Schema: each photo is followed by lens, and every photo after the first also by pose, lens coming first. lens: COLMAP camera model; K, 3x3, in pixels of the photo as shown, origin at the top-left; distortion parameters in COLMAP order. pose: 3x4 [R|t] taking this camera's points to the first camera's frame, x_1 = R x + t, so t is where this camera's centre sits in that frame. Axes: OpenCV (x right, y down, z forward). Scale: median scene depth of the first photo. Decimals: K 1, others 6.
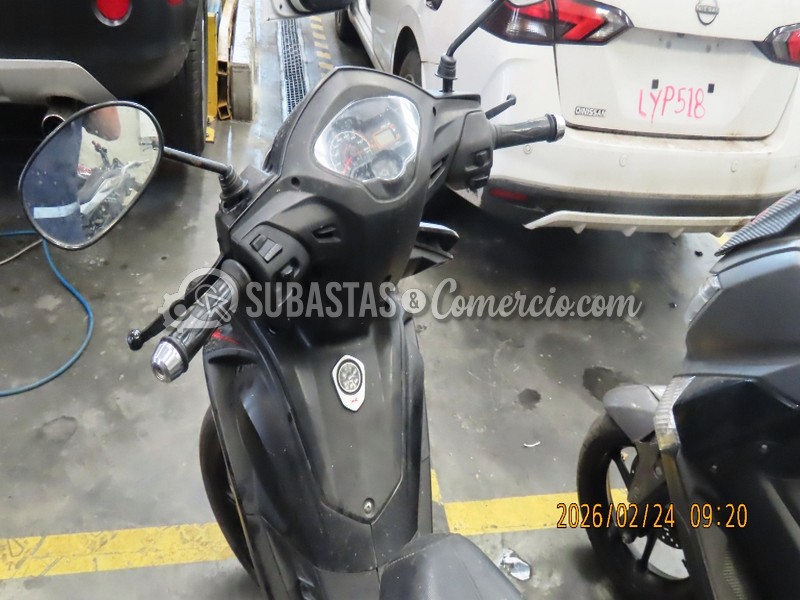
lens RADIAL K [[320.2, 0, 404.7], [0, 320.2, 300.3], [0, 0, 1]] dist [0.000140, -0.000803]
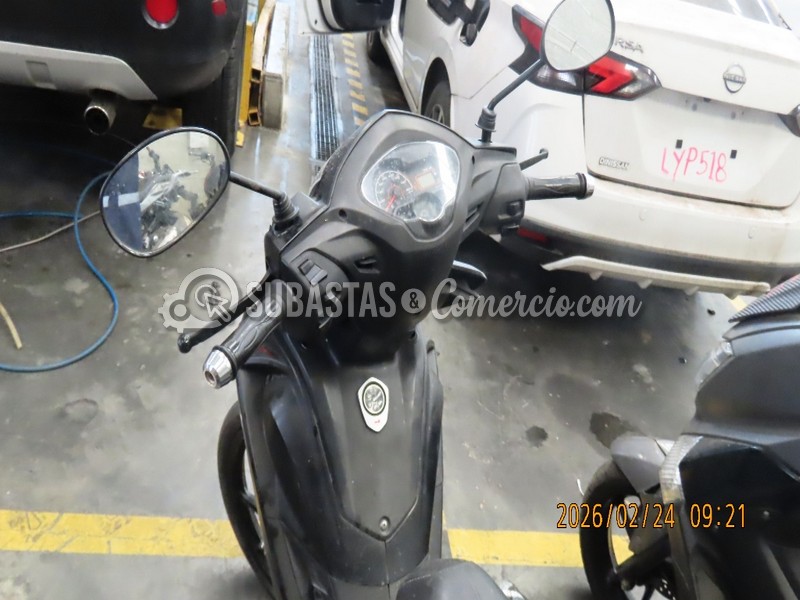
lens RADIAL K [[320.2, 0, 395.6], [0, 320.2, 299.7], [0, 0, 1]] dist [0.000140, -0.000803]
pose [[0.994219, 0.103907, -0.027052, -0.083521], [-0.104883, 0.993774, -0.037597, -0.045672], [0.022977, 0.040217, 0.998927, -0.067858]]
